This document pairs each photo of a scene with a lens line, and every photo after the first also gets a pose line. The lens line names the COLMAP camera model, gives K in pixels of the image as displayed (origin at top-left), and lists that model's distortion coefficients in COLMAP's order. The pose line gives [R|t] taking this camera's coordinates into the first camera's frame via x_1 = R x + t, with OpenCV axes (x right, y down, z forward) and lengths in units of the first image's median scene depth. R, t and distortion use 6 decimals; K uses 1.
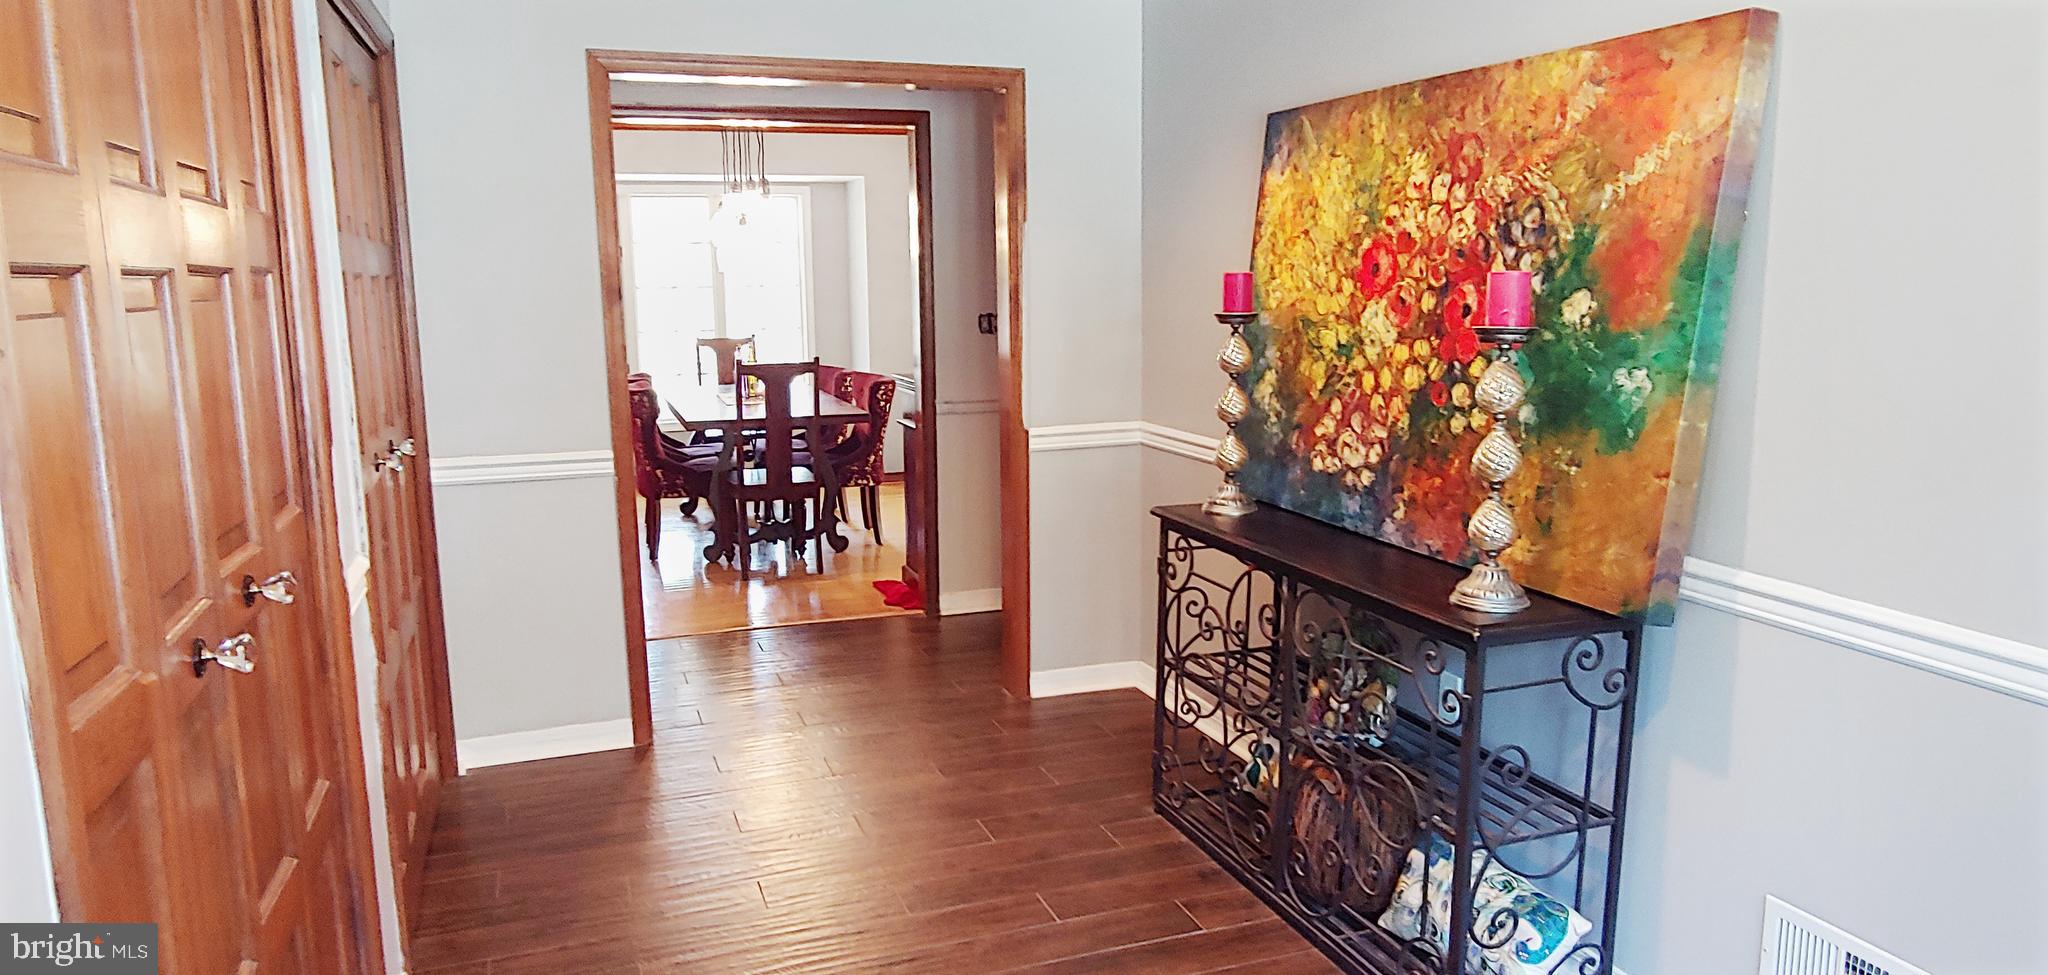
lens RADIAL K [[1319.7, 0, 1024.0], [0, 1319.7, 487.5], [0, 0, 1]] dist [-0.010099, 0.001615]
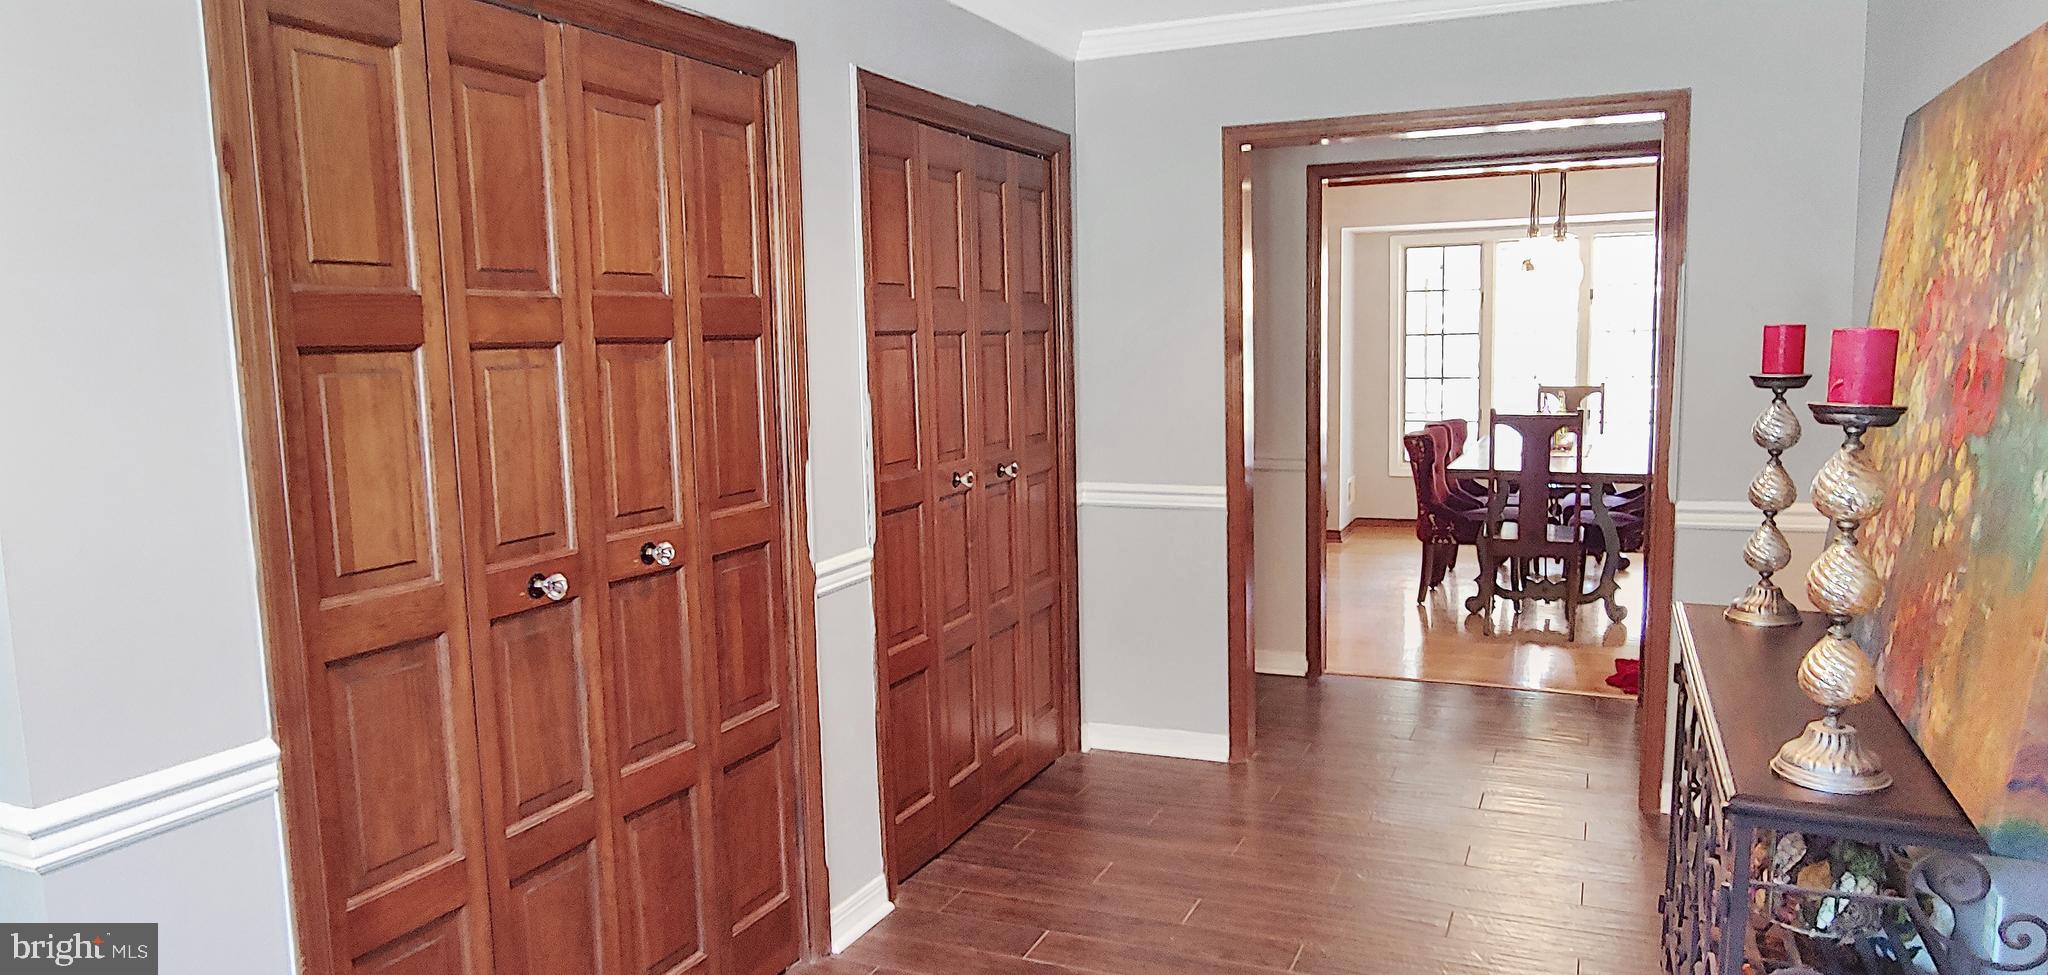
lens RADIAL K [[1319.7, 0, 1024.0], [0, 1319.7, 487.5], [0, 0, 1]] dist [-0.010099, 0.001615]
pose [[0.720861, 0.078579, -0.688611, 0.333700], [-0.099305, 0.995011, 0.009588, -0.022775], [0.685928, 0.061471, 0.725068, 0.097659]]
